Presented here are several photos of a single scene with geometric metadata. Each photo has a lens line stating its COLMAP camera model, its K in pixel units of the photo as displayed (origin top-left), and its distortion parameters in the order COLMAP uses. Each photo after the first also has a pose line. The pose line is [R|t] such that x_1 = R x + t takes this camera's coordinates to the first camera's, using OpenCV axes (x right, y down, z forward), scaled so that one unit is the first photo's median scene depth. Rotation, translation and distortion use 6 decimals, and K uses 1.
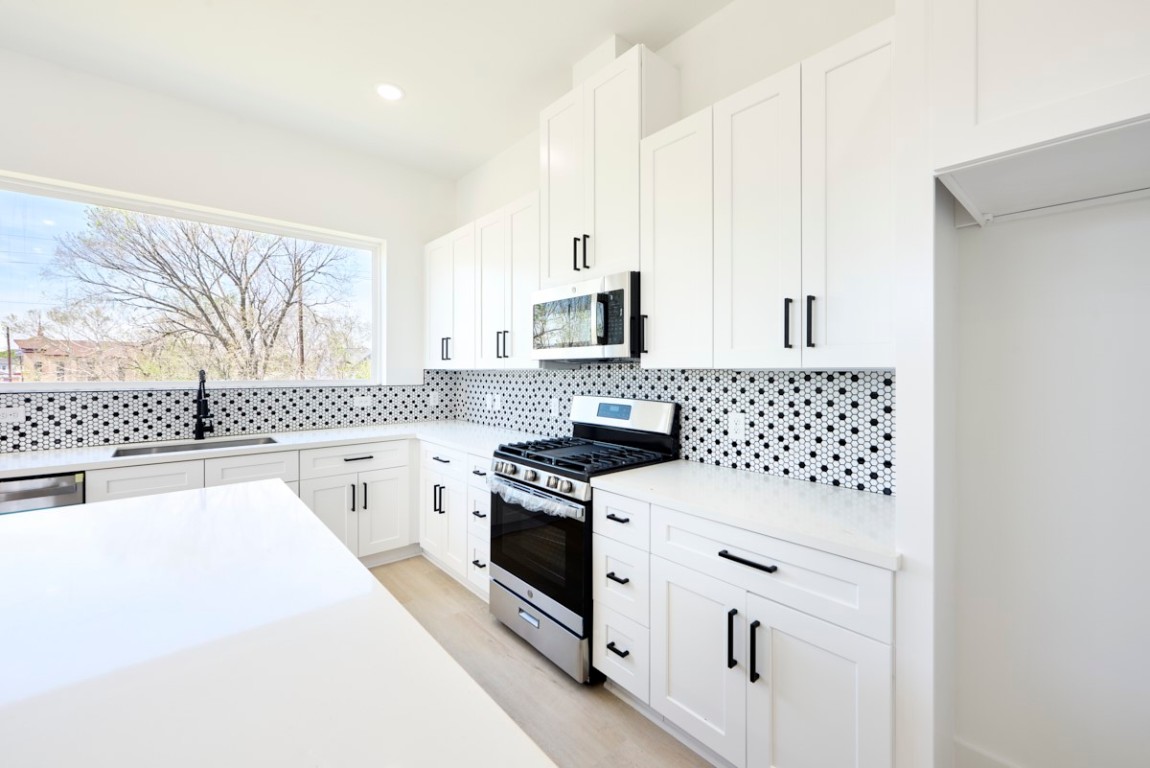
lens RADIAL K [[459.0, 0, 574.5], [0, 459.0, 370.7], [0, 0, 1]] dist [-0.001044, -0.000113]
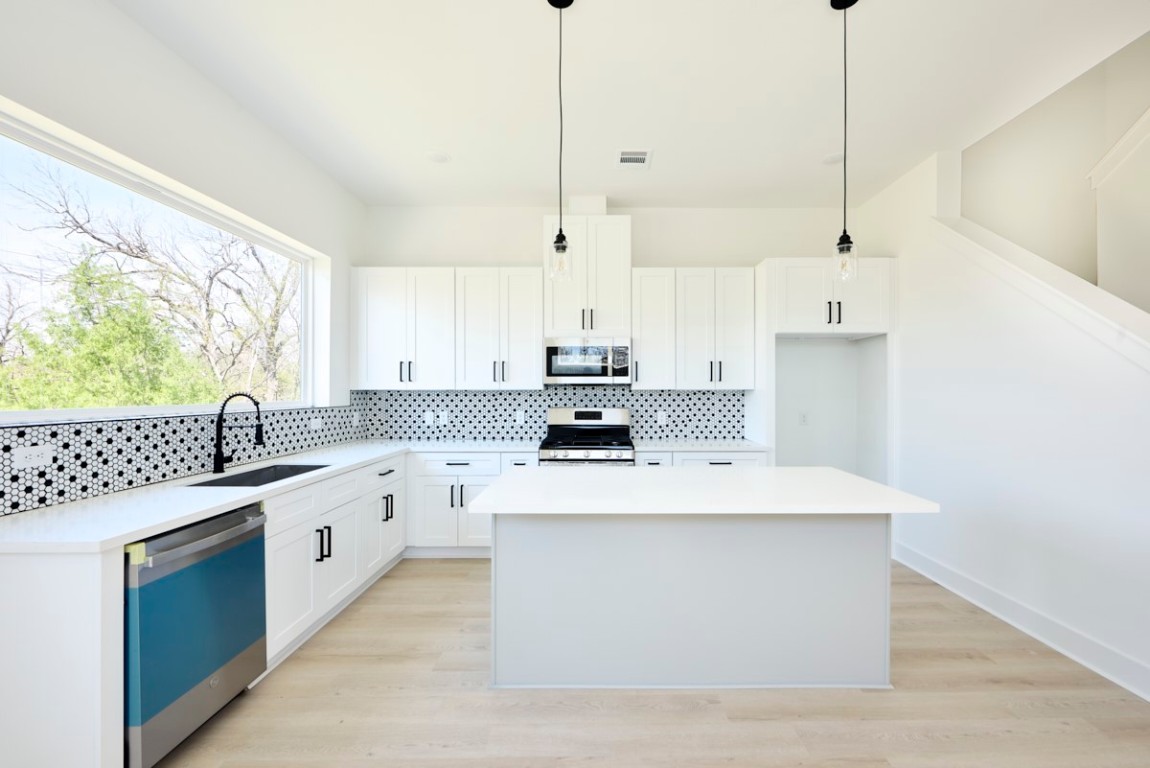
lens RADIAL K [[476.6, 0, 598.2], [0, 476.6, 388.1], [0, 0, 1]] dist [0.000104, 0.000033]
pose [[0.653334, 0.000677, 0.757069, -1.261182], [0.002406, 0.999993, -0.002971, -0.004535], [-0.757066, 0.003762, 0.653328, -0.147172]]
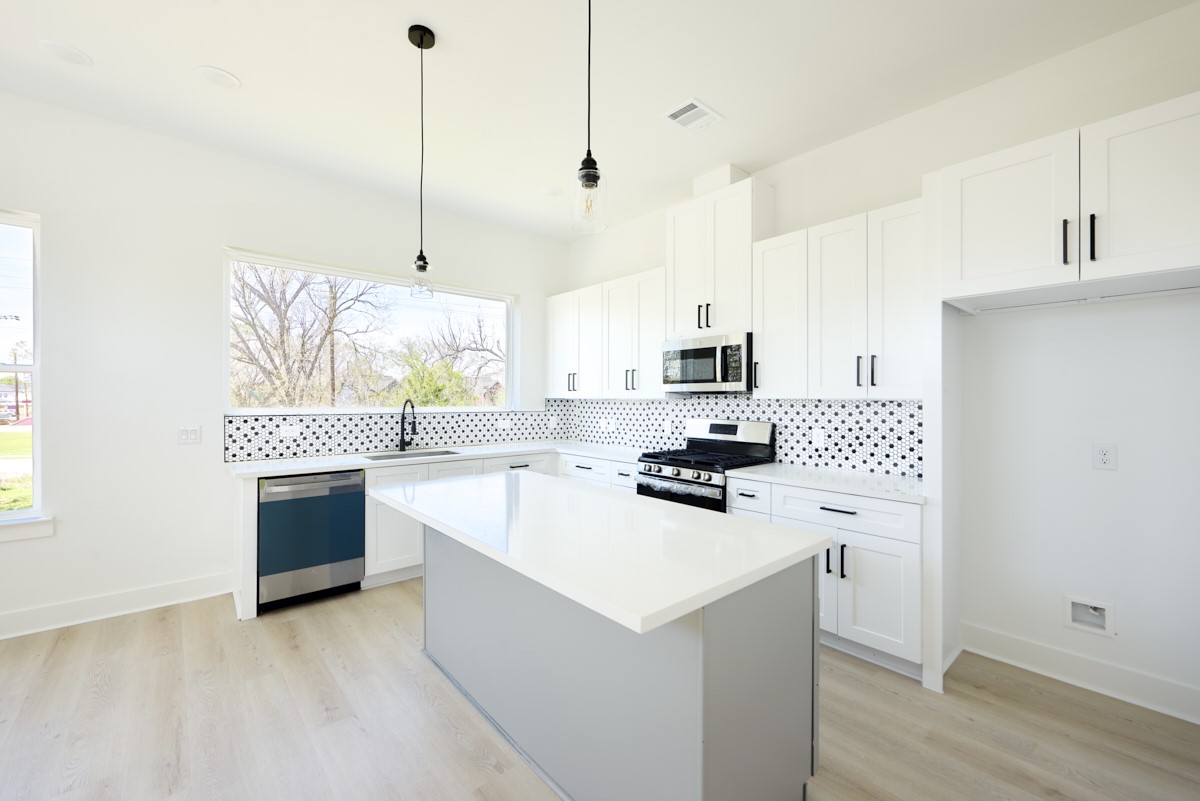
lens RADIAL K [[483.7, 0, 598.4], [0, 483.7, 396.6], [0, 0, 1]] dist [-0.000354, -0.000256]
pose [[0.999999, 0.001583, 0.000126, -0.310463], [-0.001583, 0.999983, -0.005601, -0.001180], [-0.000134, 0.005601, 0.999984, -0.484691]]
